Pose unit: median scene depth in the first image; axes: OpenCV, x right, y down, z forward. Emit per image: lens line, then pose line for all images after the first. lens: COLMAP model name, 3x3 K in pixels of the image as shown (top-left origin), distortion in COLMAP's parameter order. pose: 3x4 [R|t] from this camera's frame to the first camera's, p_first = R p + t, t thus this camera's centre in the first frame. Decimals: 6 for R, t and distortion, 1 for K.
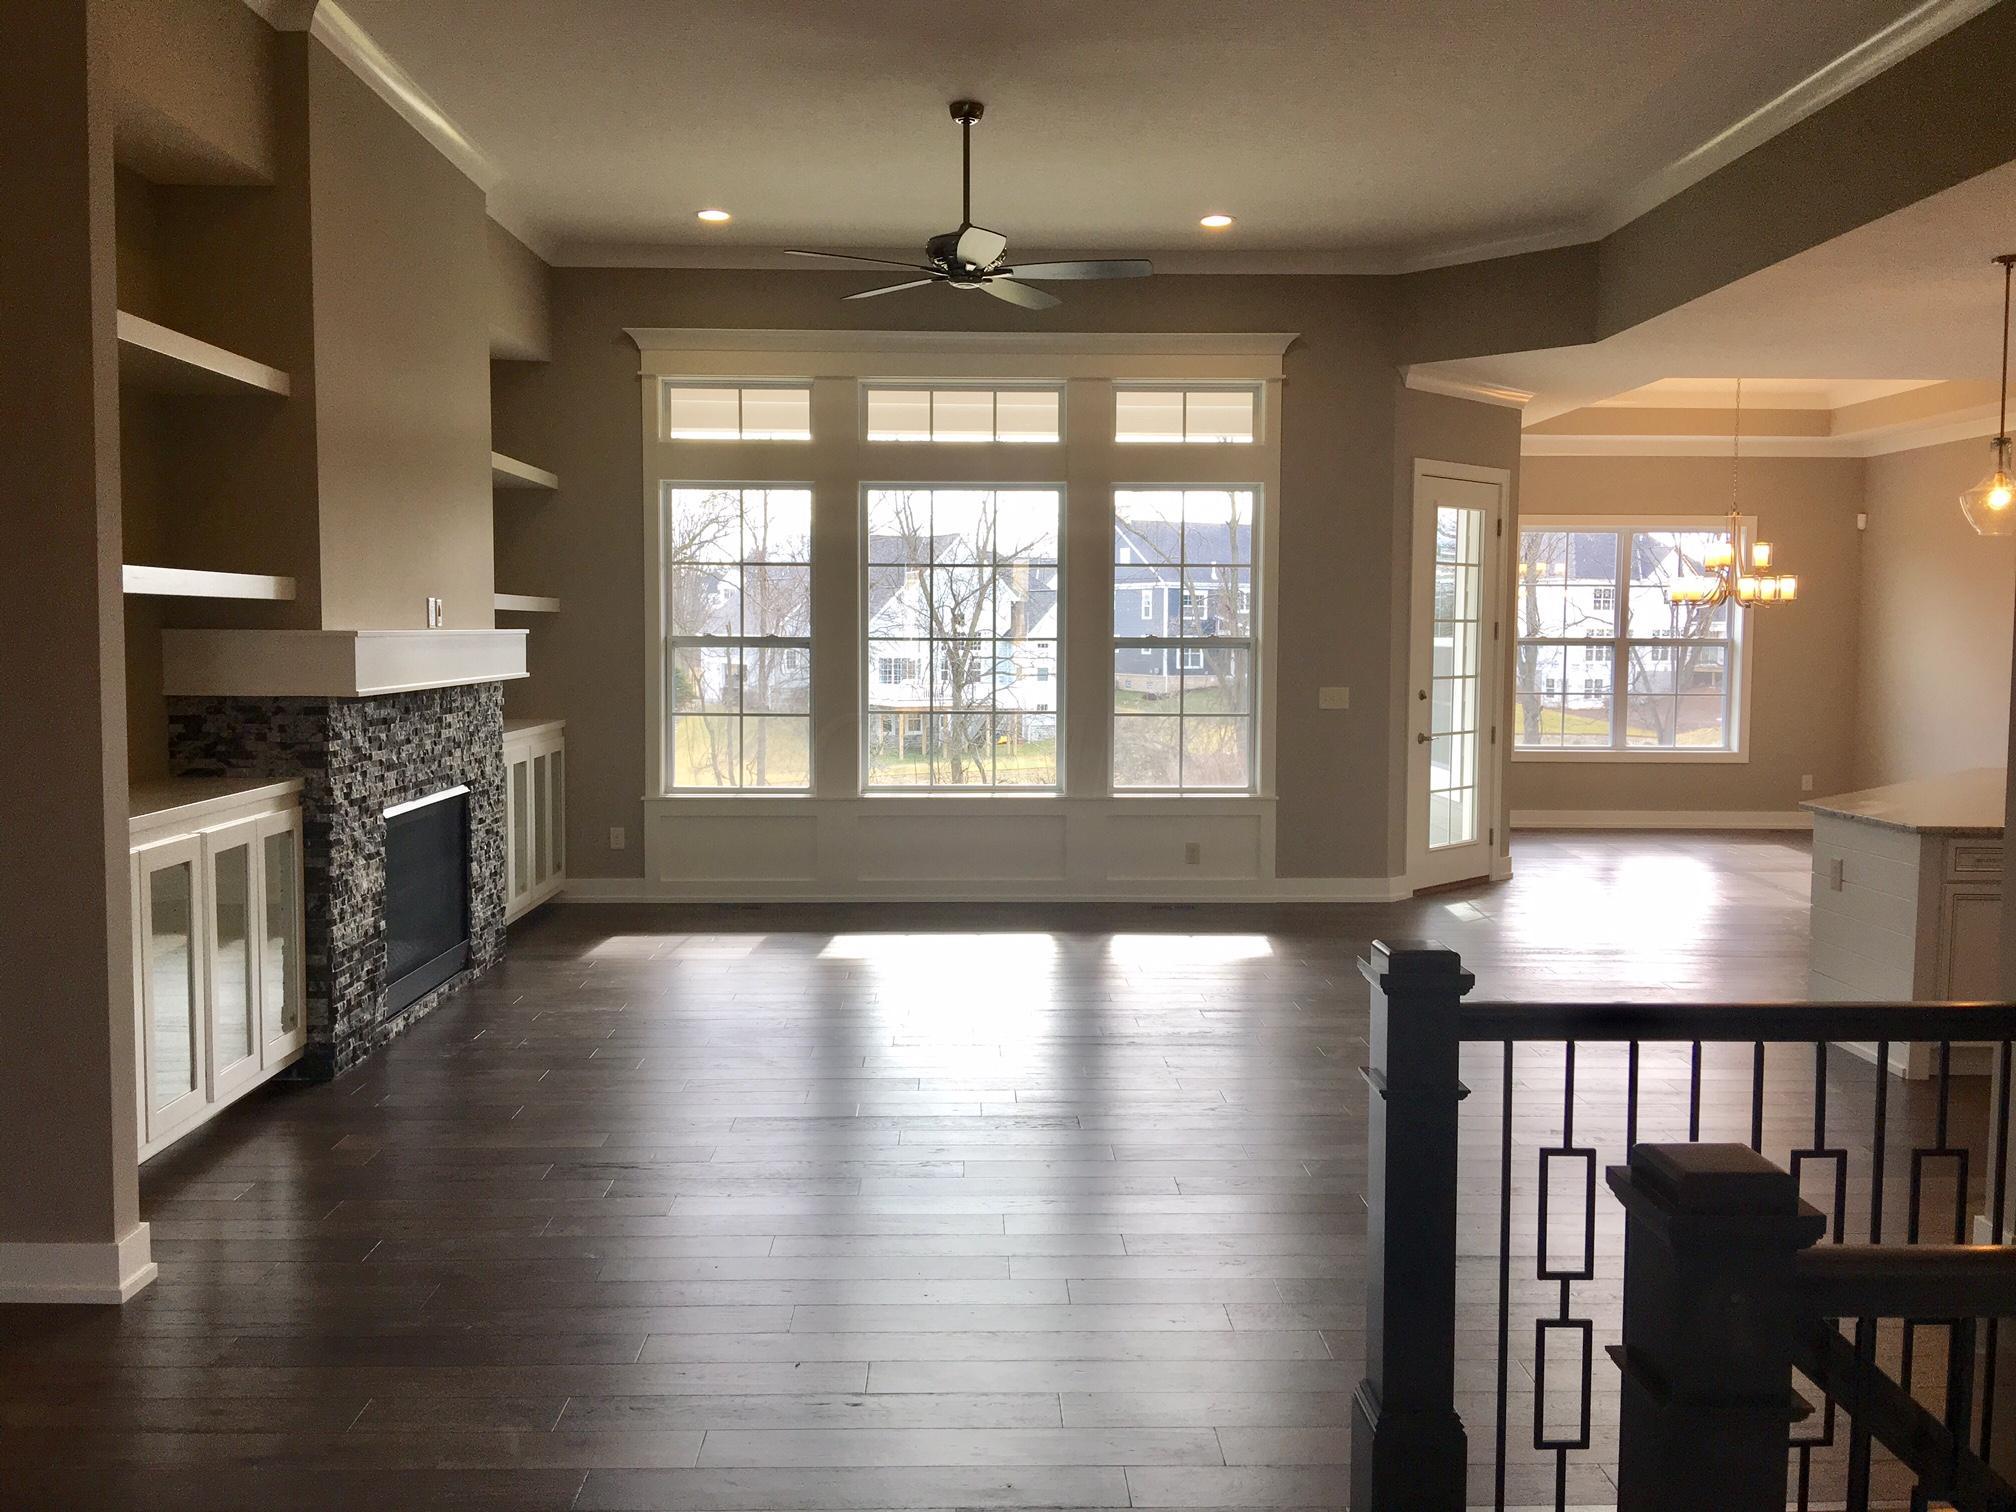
lens RADIAL K [[1715.3, 0, 1009.2], [0, 1715.3, 754.8], [0, 0, 1]] dist [0.038390, -0.007322]
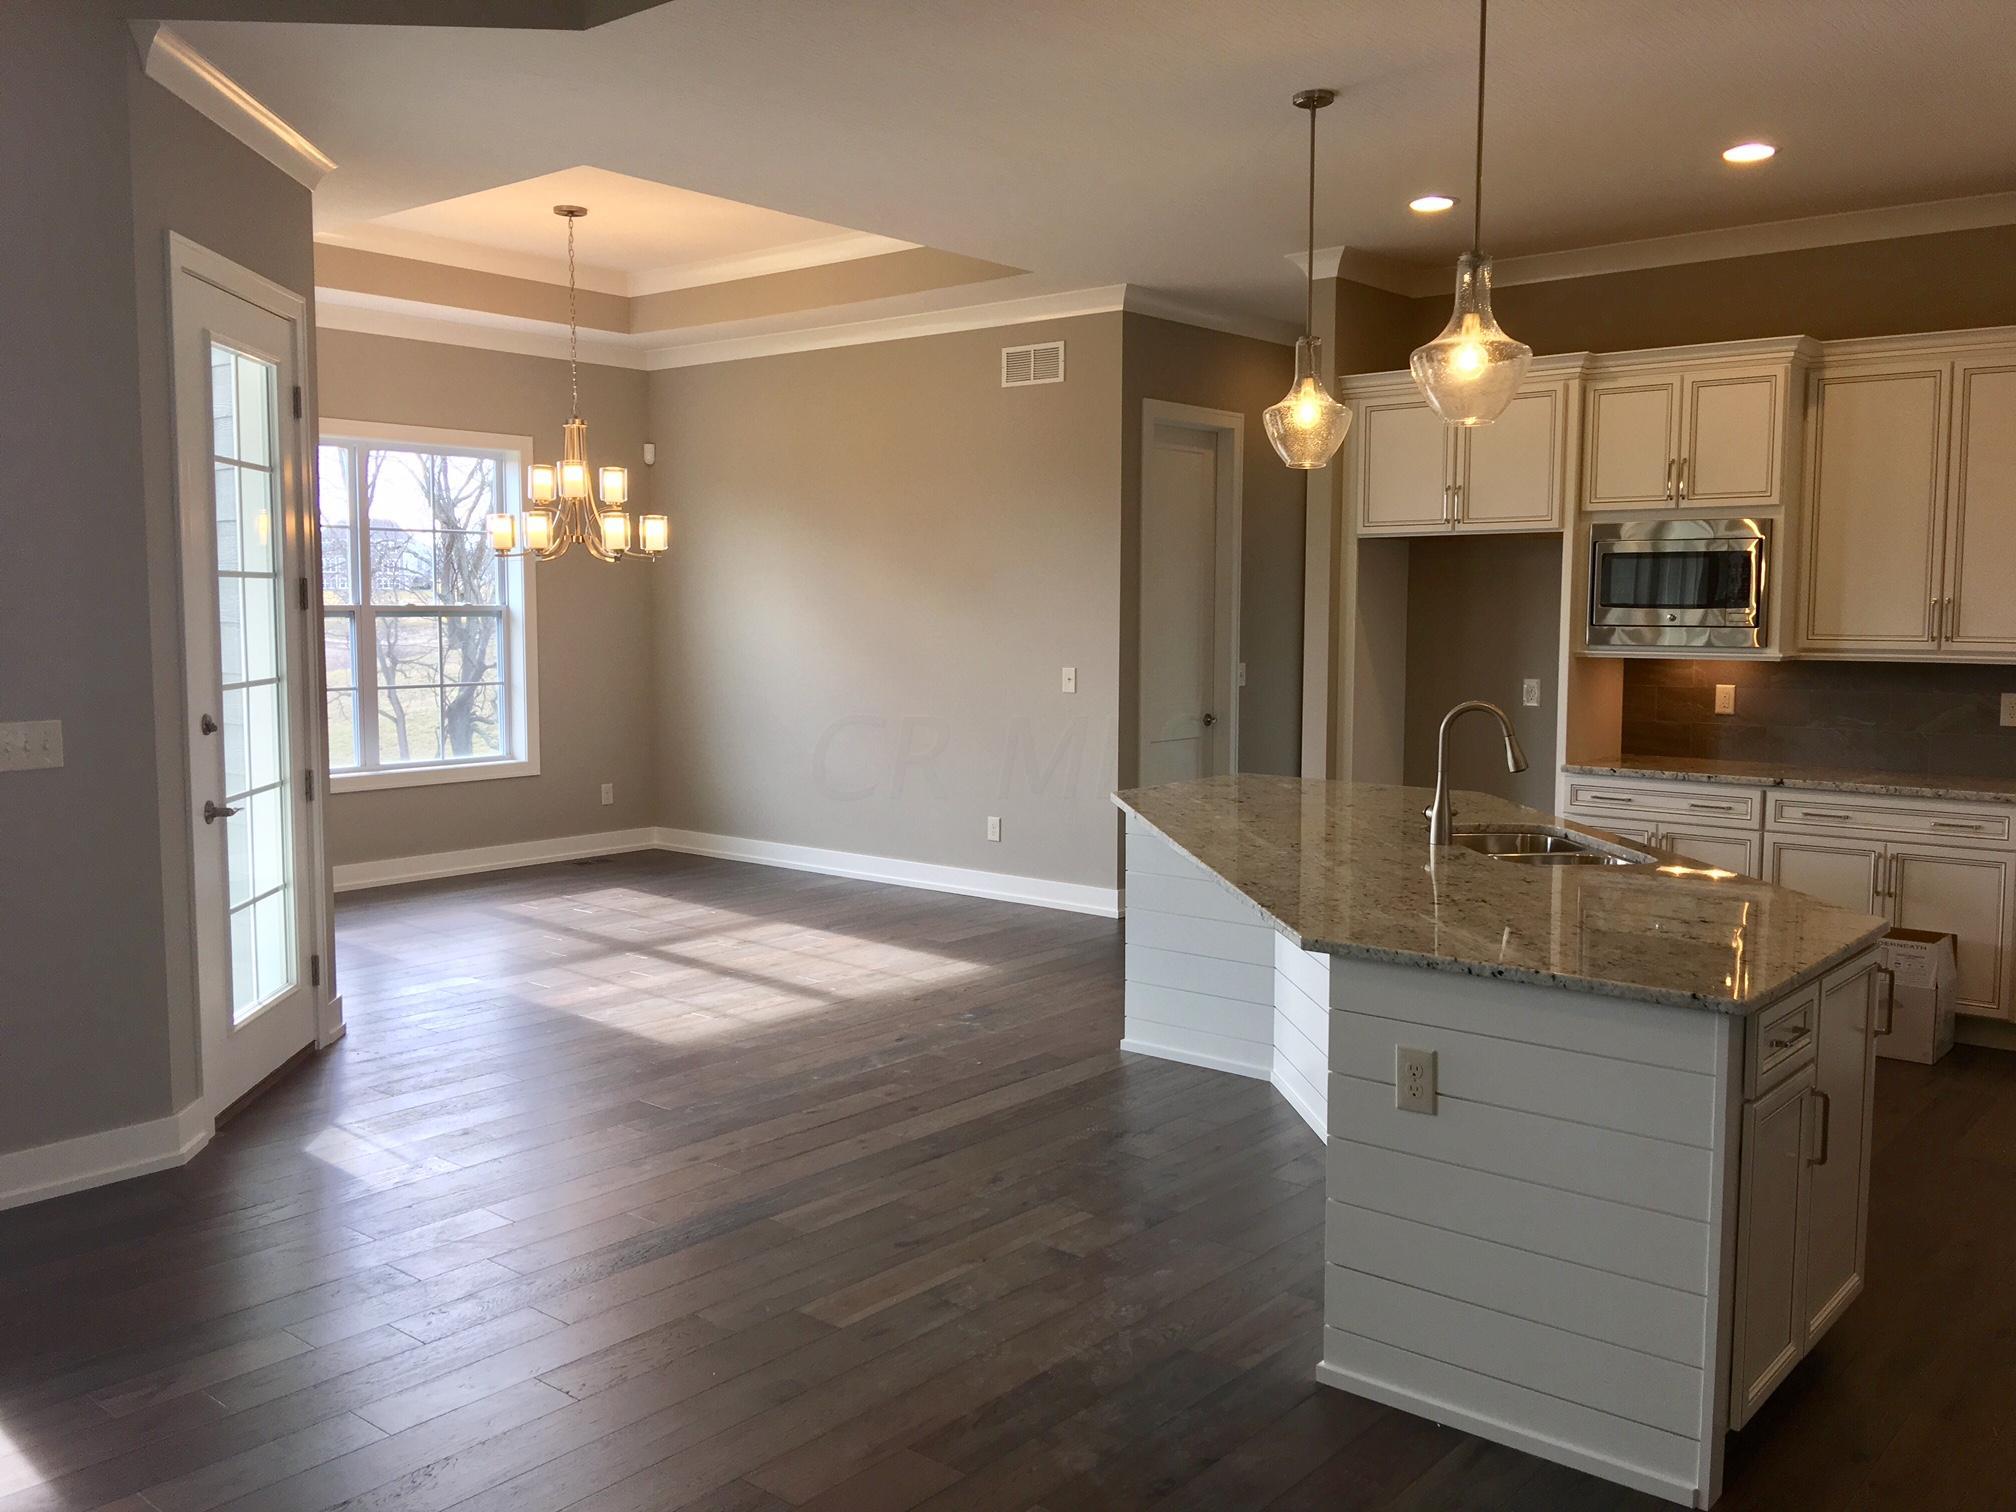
lens RADIAL K [[1715.3, 0, 1007.2], [0, 1715.3, 739.6], [0, 0, 1]] dist [0.038390, -0.007322]
pose [[0.664111, -0.066411, 0.744678, 0.019317], [0.056832, 0.997649, 0.038288, -0.031380], [-0.745470, 0.016894, 0.666325, 0.427000]]
